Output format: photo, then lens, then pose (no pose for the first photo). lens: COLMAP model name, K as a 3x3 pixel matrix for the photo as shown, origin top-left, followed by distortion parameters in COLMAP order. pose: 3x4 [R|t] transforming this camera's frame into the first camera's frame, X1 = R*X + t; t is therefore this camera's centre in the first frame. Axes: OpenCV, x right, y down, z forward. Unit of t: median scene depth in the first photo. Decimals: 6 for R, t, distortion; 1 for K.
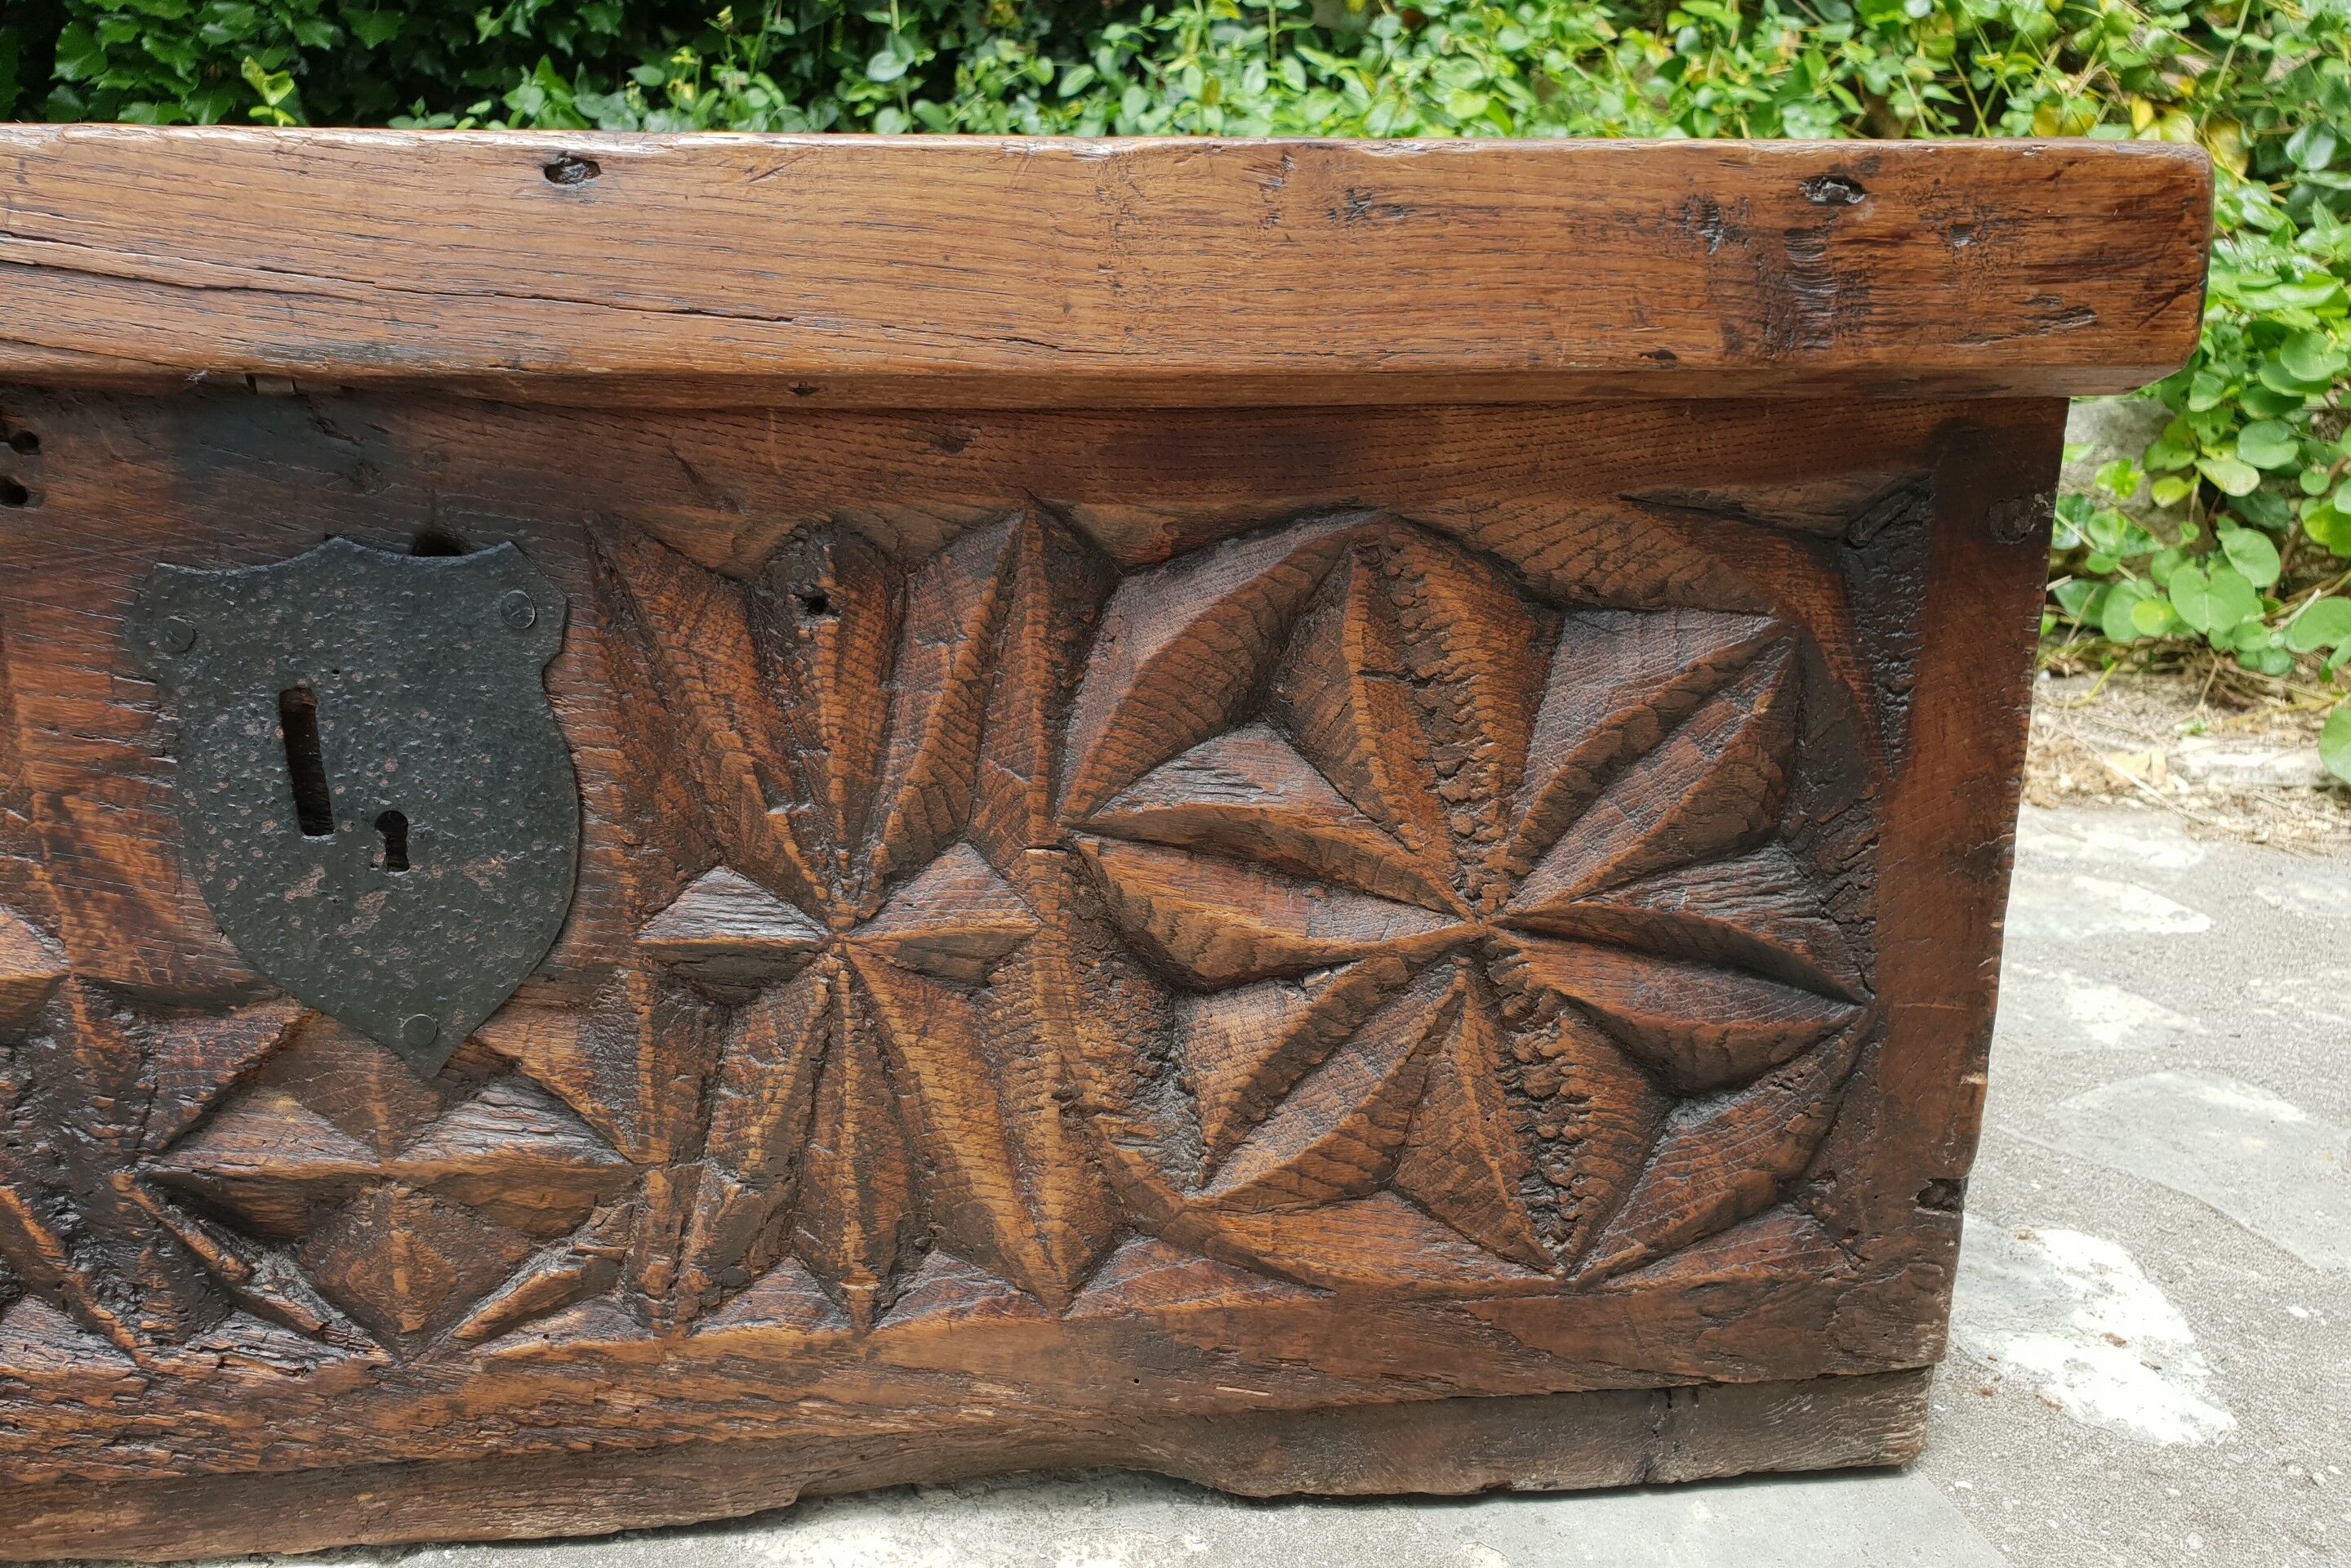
lens RADIAL K [[1847.5, 0, 1196.3], [0, 1847.5, 787.7], [0, 0, 1]] dist [-0.001714, 0.036018]
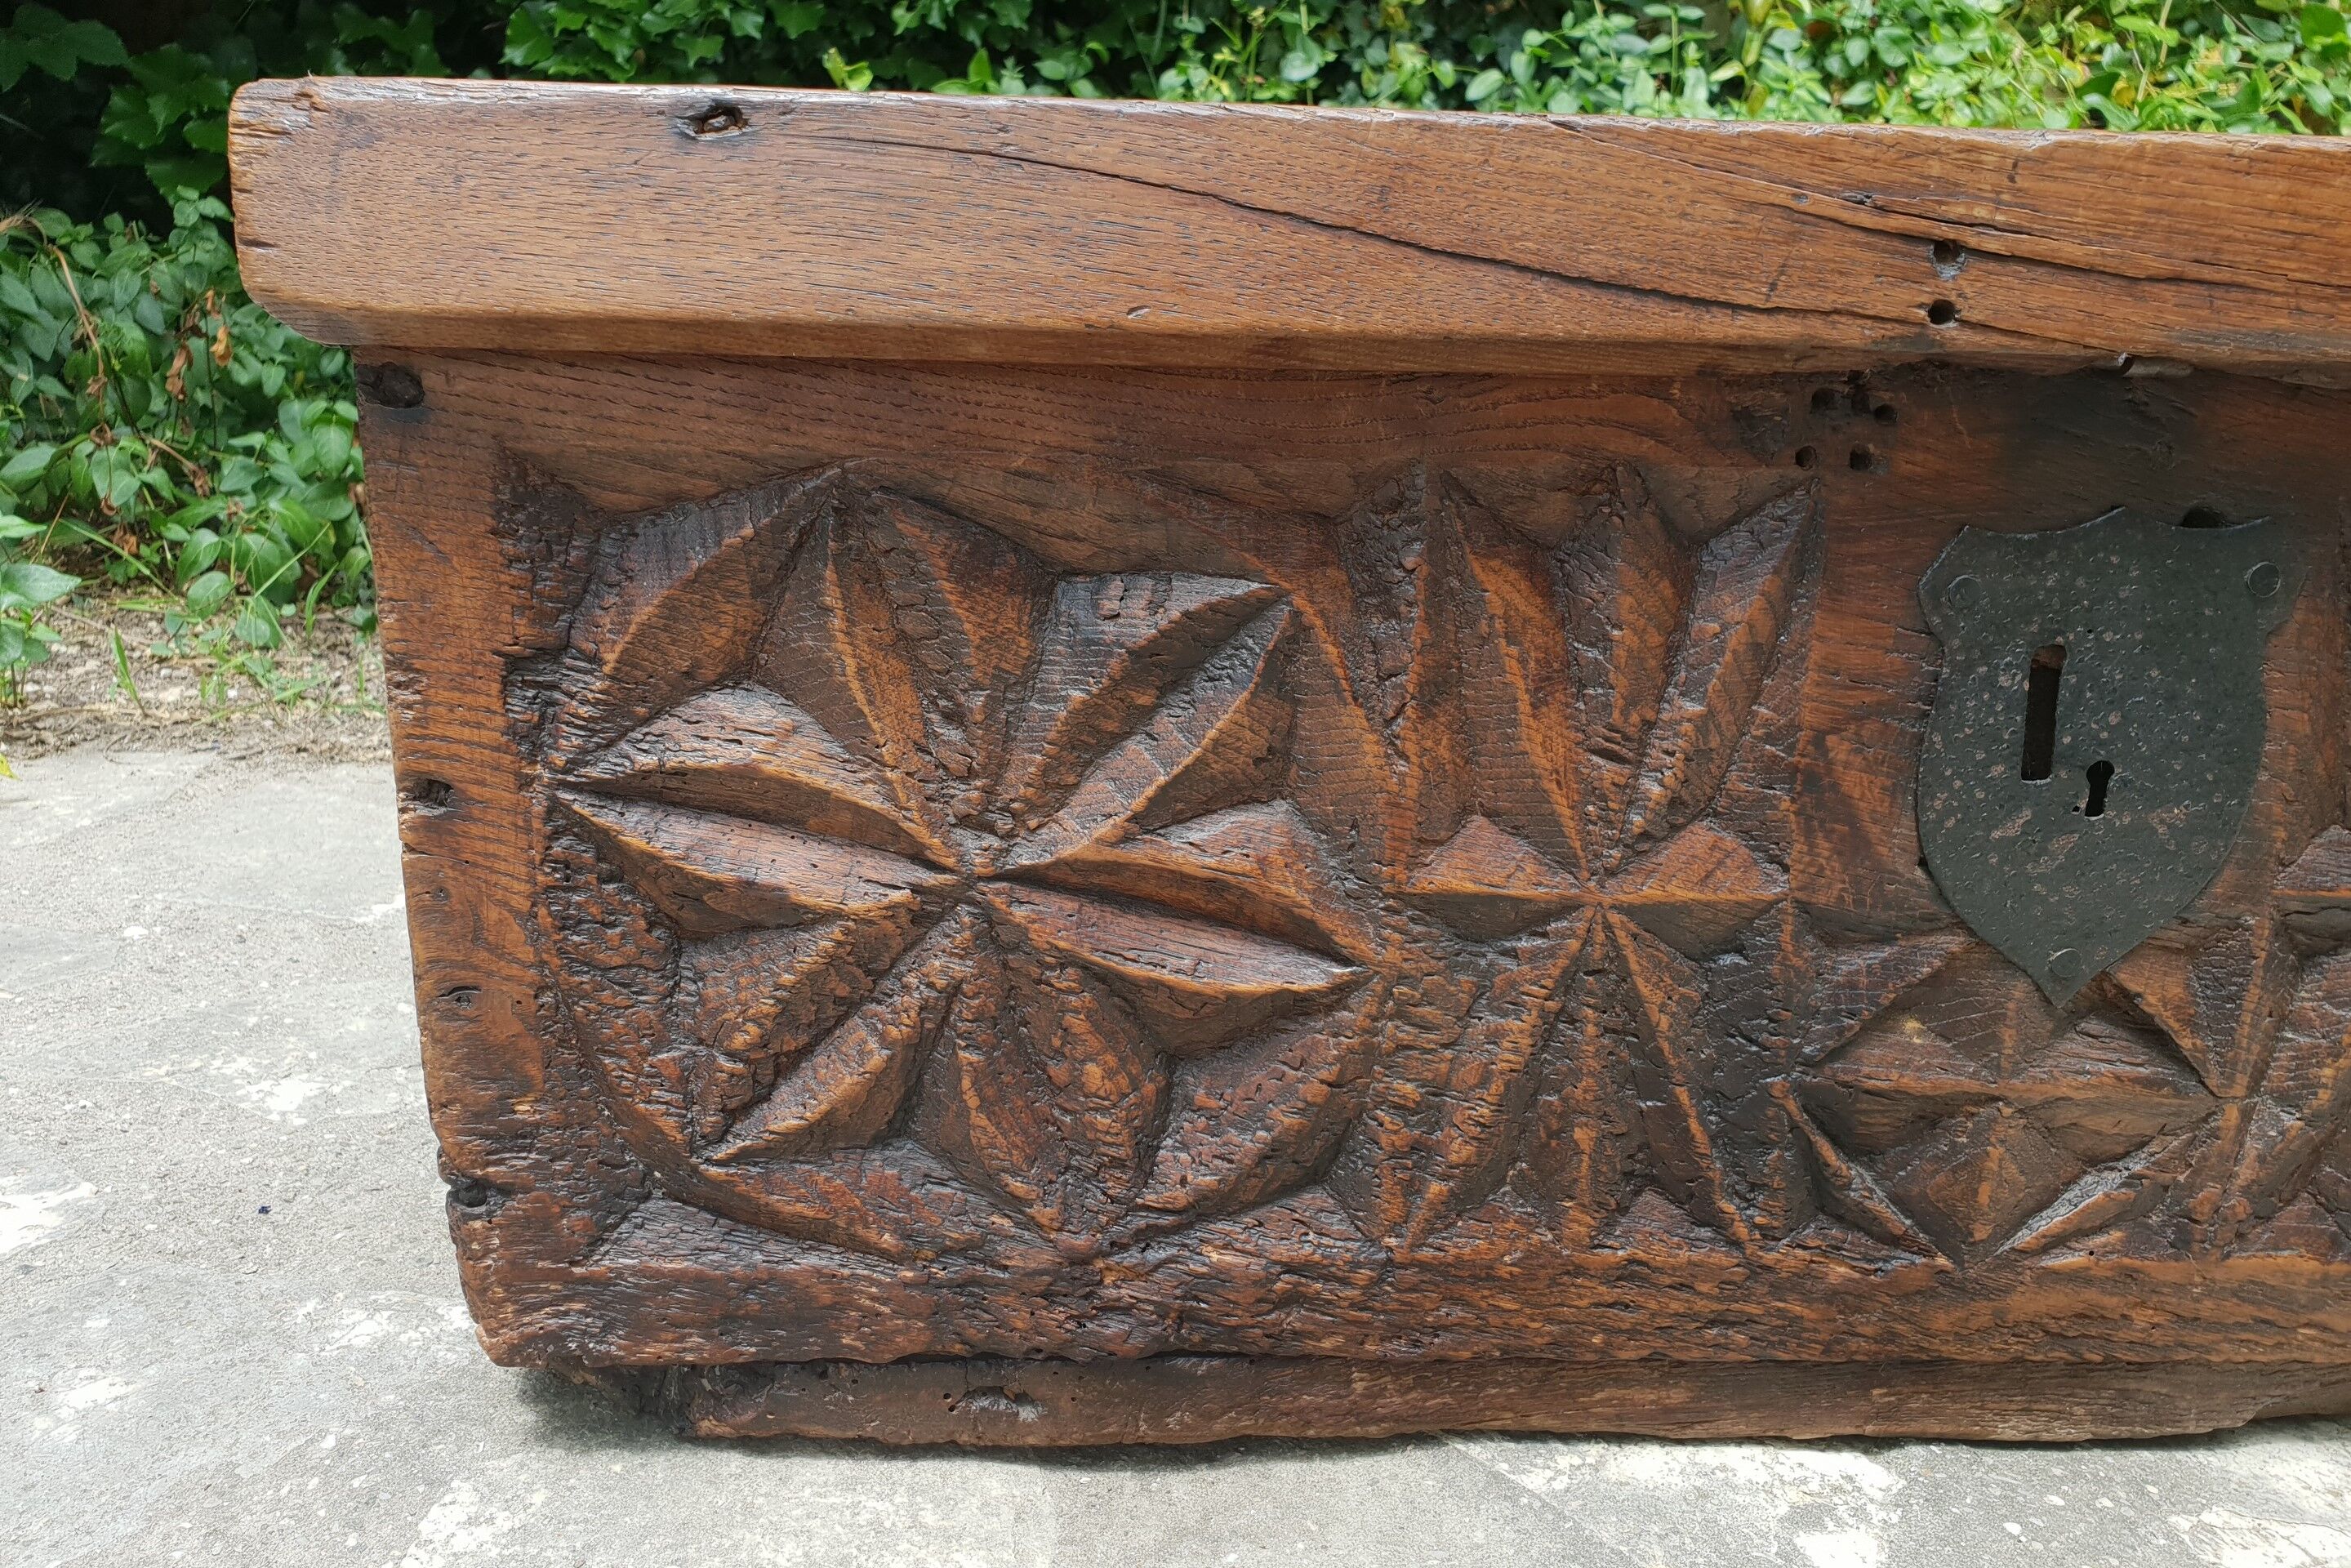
lens RADIAL K [[1847.5, 0, 1182.0], [0, 1847.5, 795.9], [0, 0, 1]] dist [-0.001714, 0.036018]
pose [[0.998606, 0.038830, -0.035764, -0.864433], [-0.038702, 0.999242, 0.004271, 0.045890], [0.035902, -0.002881, 0.999351, -0.102555]]
